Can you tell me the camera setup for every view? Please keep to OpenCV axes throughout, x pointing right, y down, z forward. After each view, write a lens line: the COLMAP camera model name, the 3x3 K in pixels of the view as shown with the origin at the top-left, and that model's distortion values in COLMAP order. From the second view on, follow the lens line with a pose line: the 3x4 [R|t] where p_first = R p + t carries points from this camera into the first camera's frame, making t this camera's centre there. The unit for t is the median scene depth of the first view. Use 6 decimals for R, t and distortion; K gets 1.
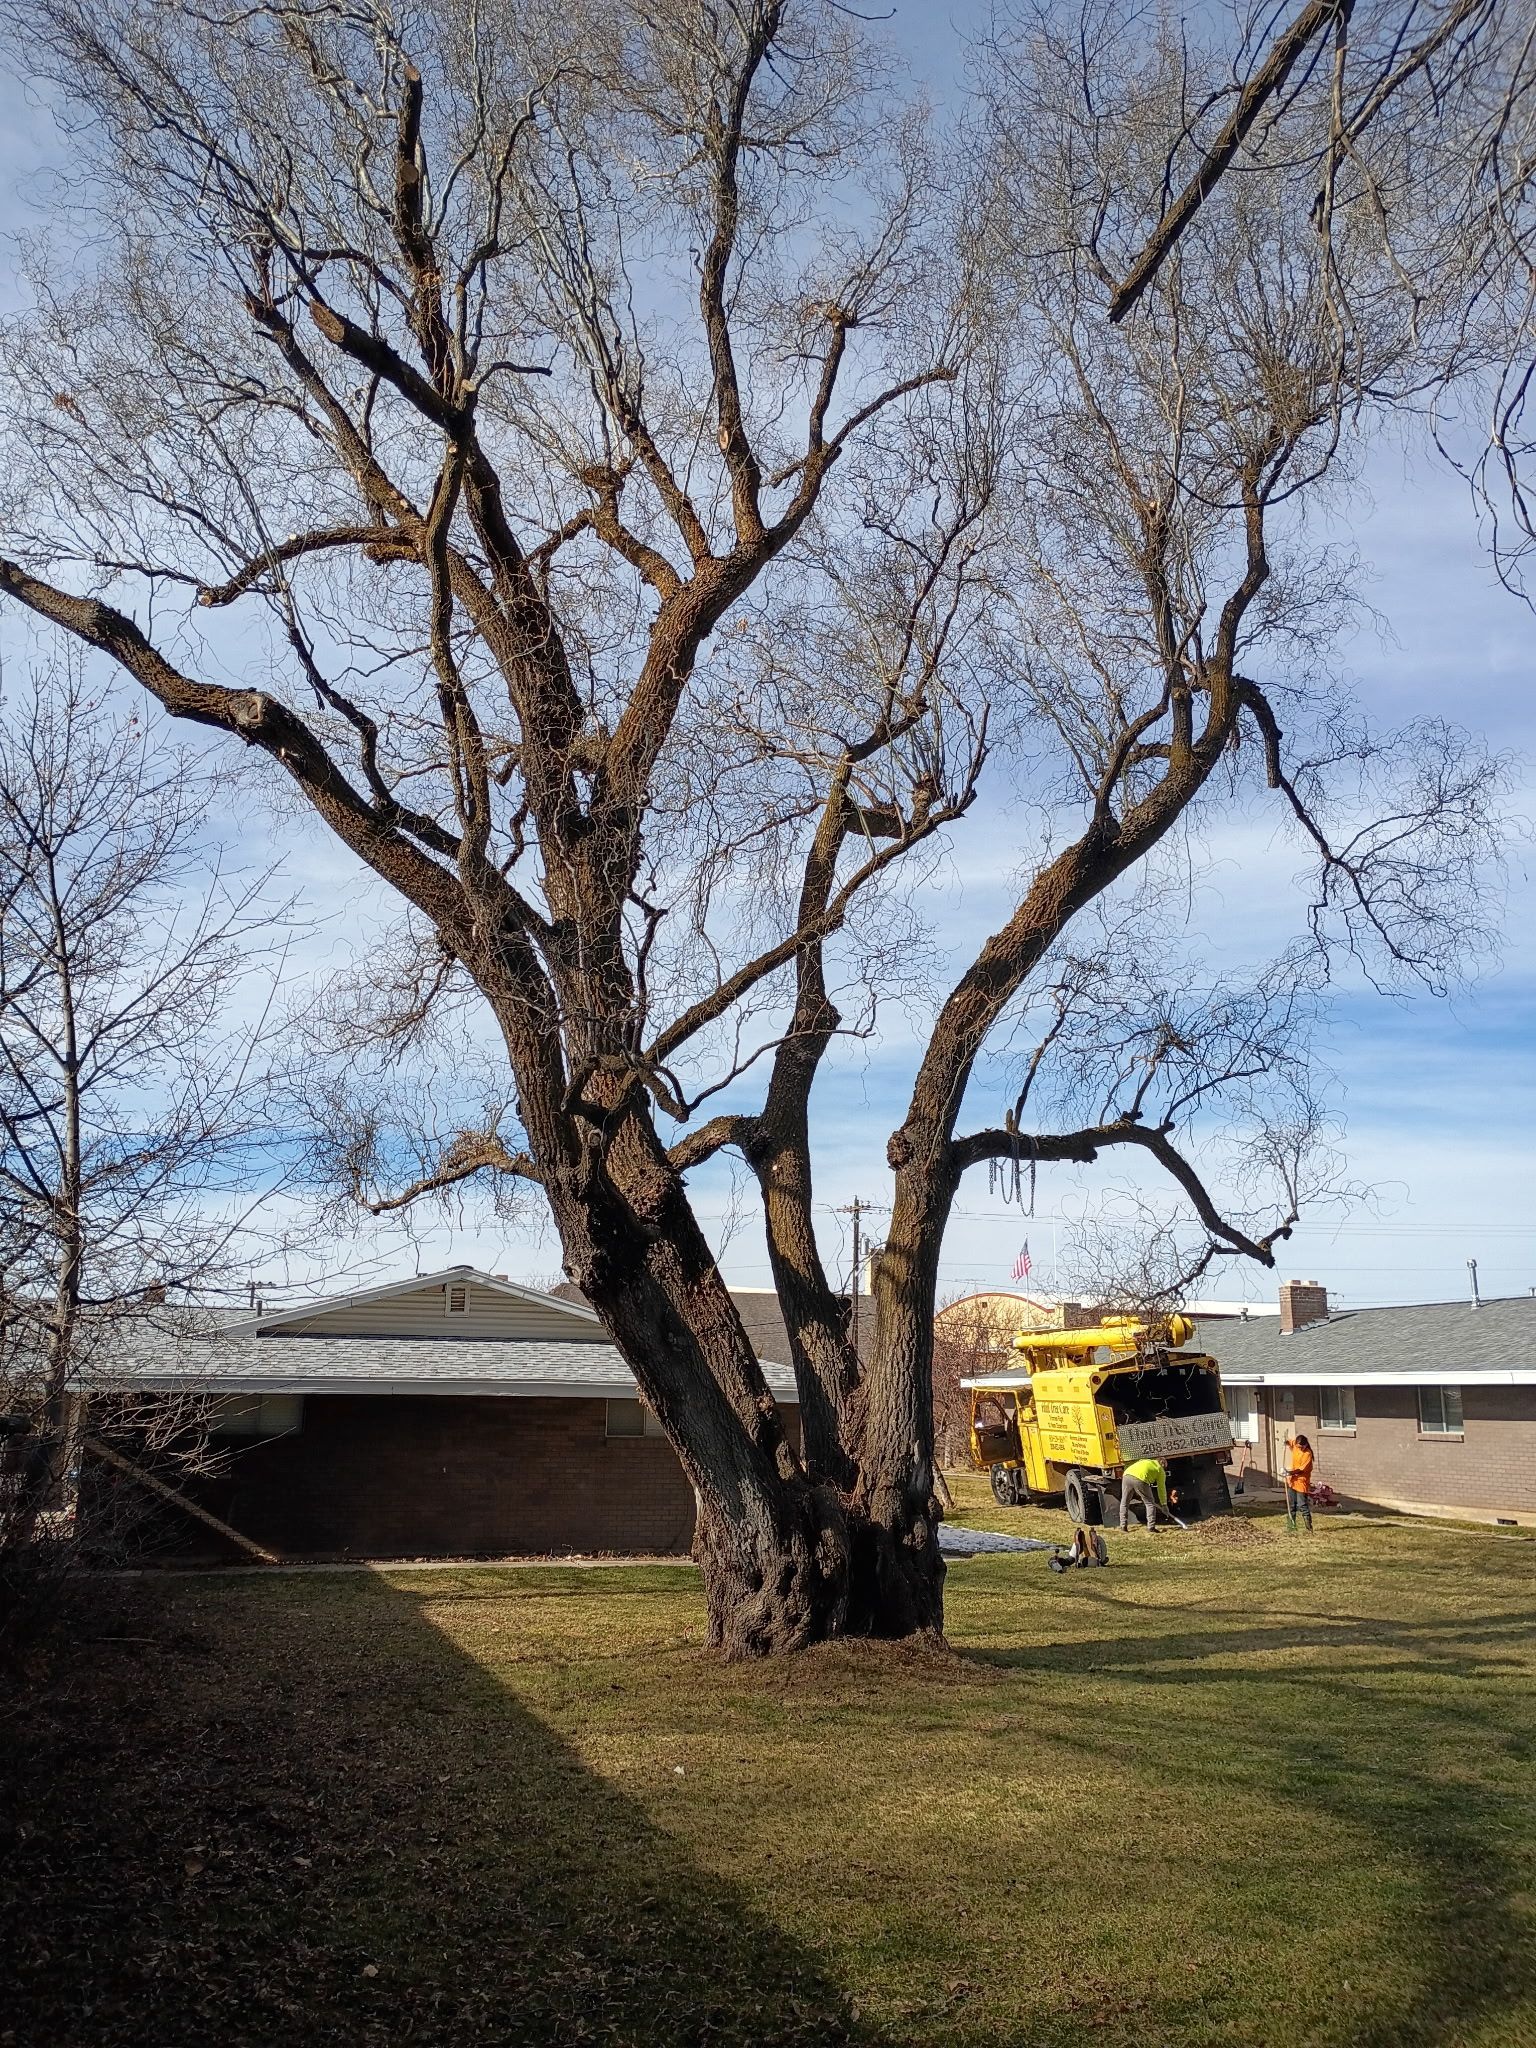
lens RADIAL K [[1637.4, 0, 768.0], [0, 1637.4, 1024.0], [0, 0, 1]] dist [0.000234, 0.013106]
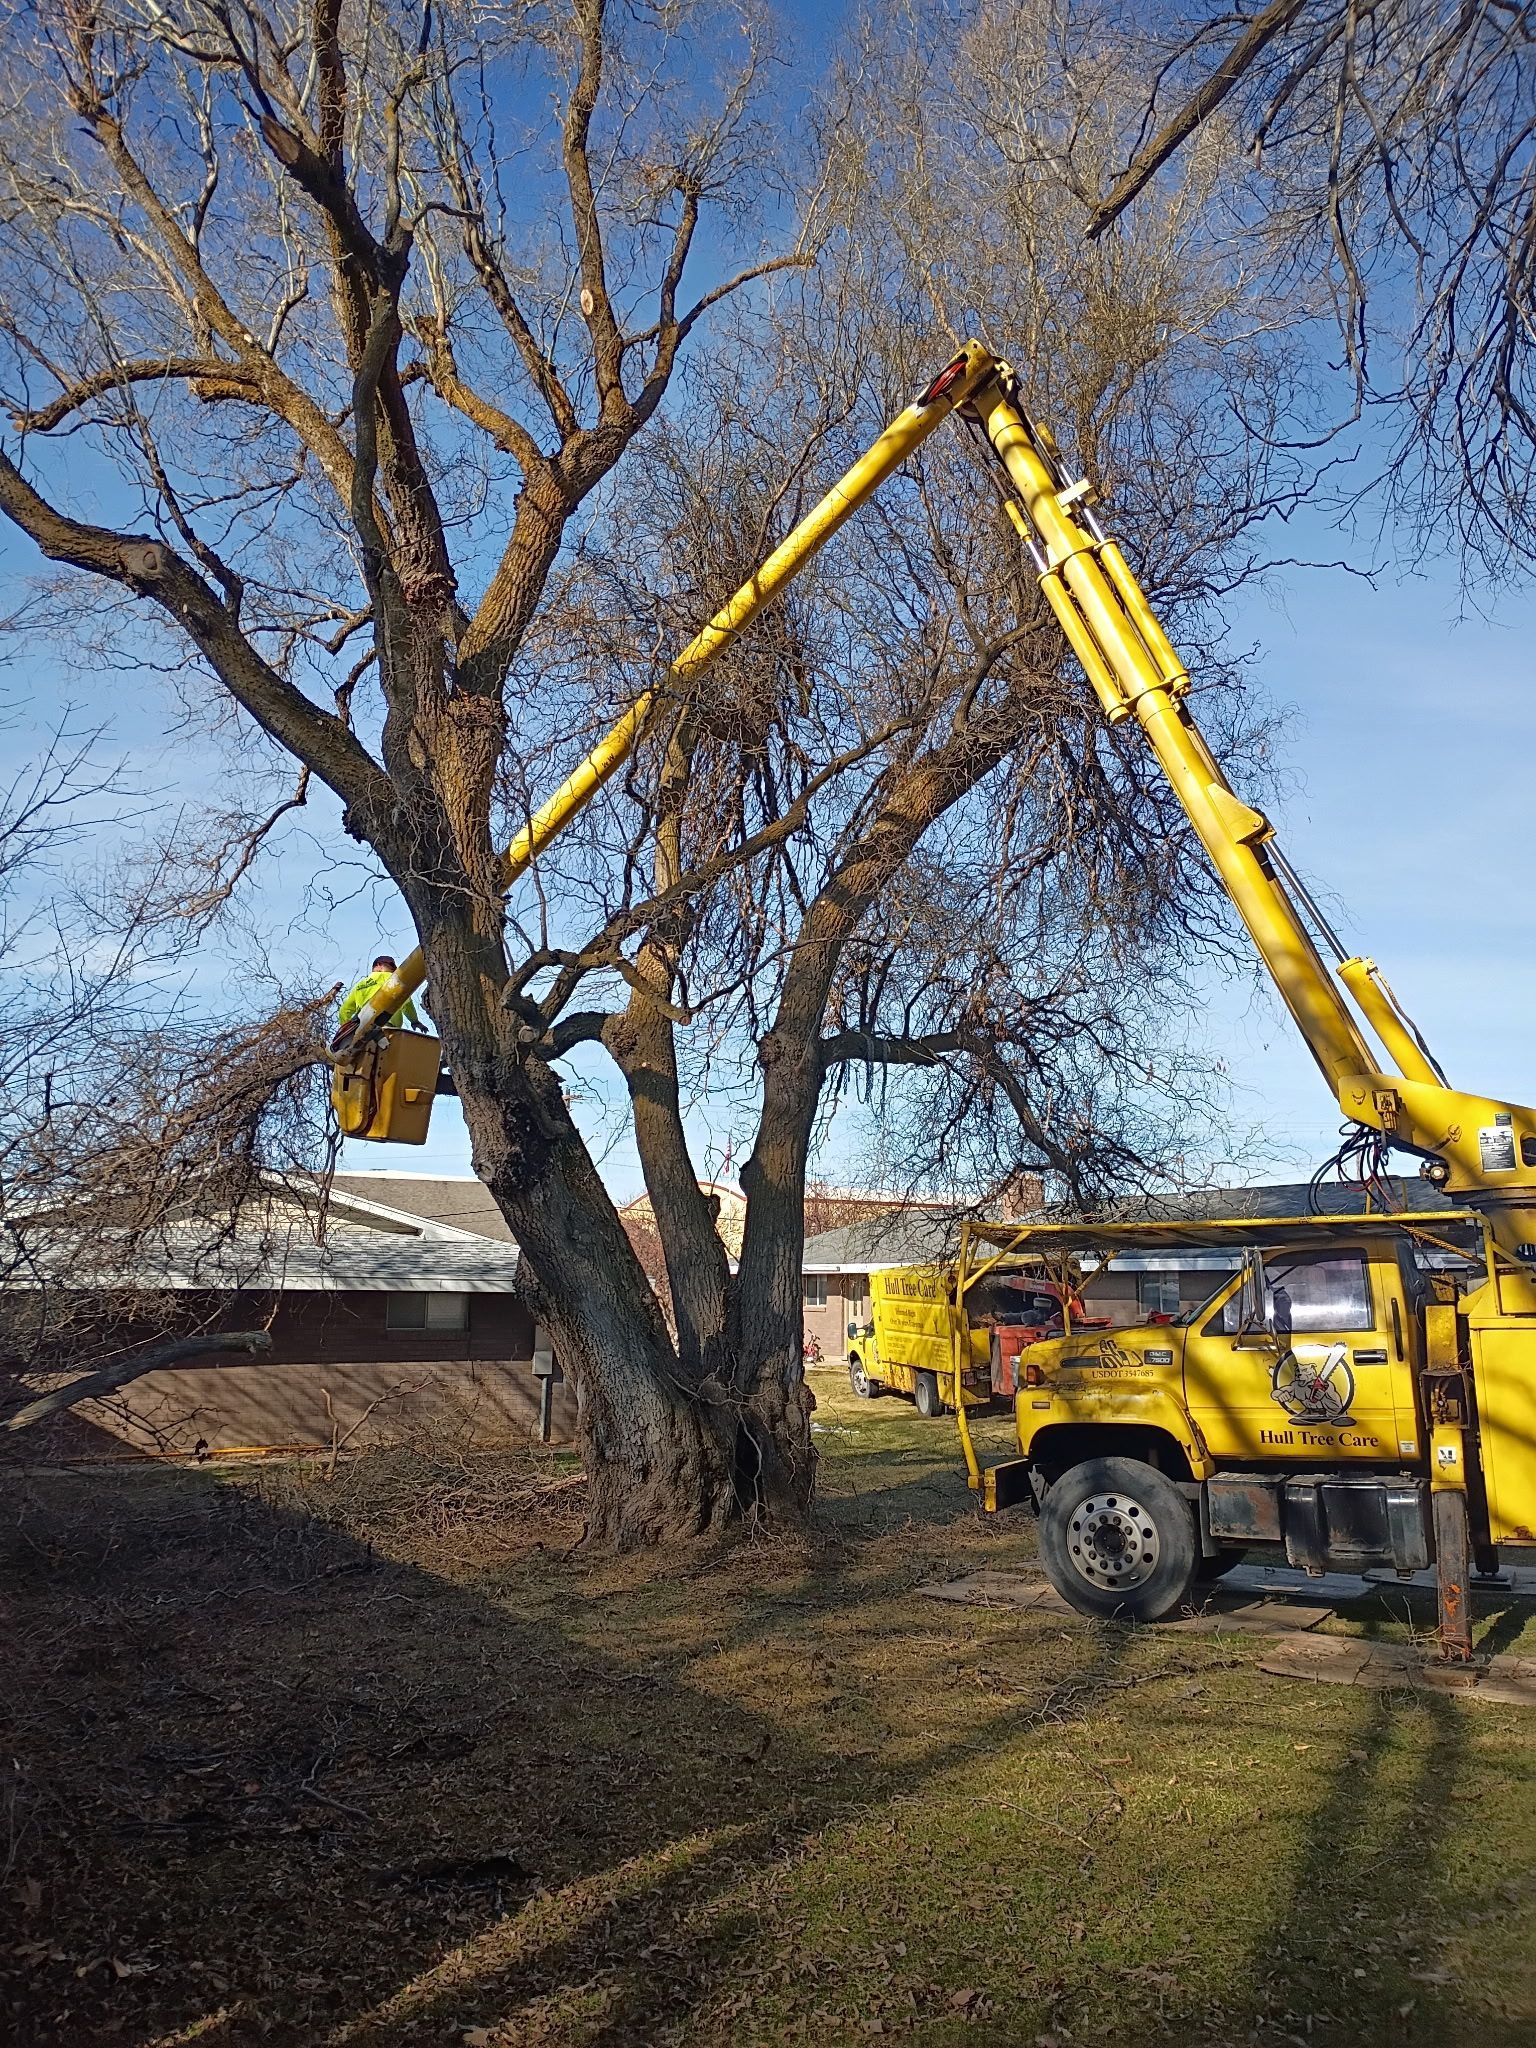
lens RADIAL K [[1637.4, 0, 768.0], [0, 1637.4, 1024.0], [0, 0, 1]] dist [0.000234, 0.013106]
pose [[0.978196, 0.021527, 0.206565, -0.148173], [-0.035521, 0.997300, 0.064278, -0.003740], [-0.204624, -0.070214, 0.976319, 0.016745]]
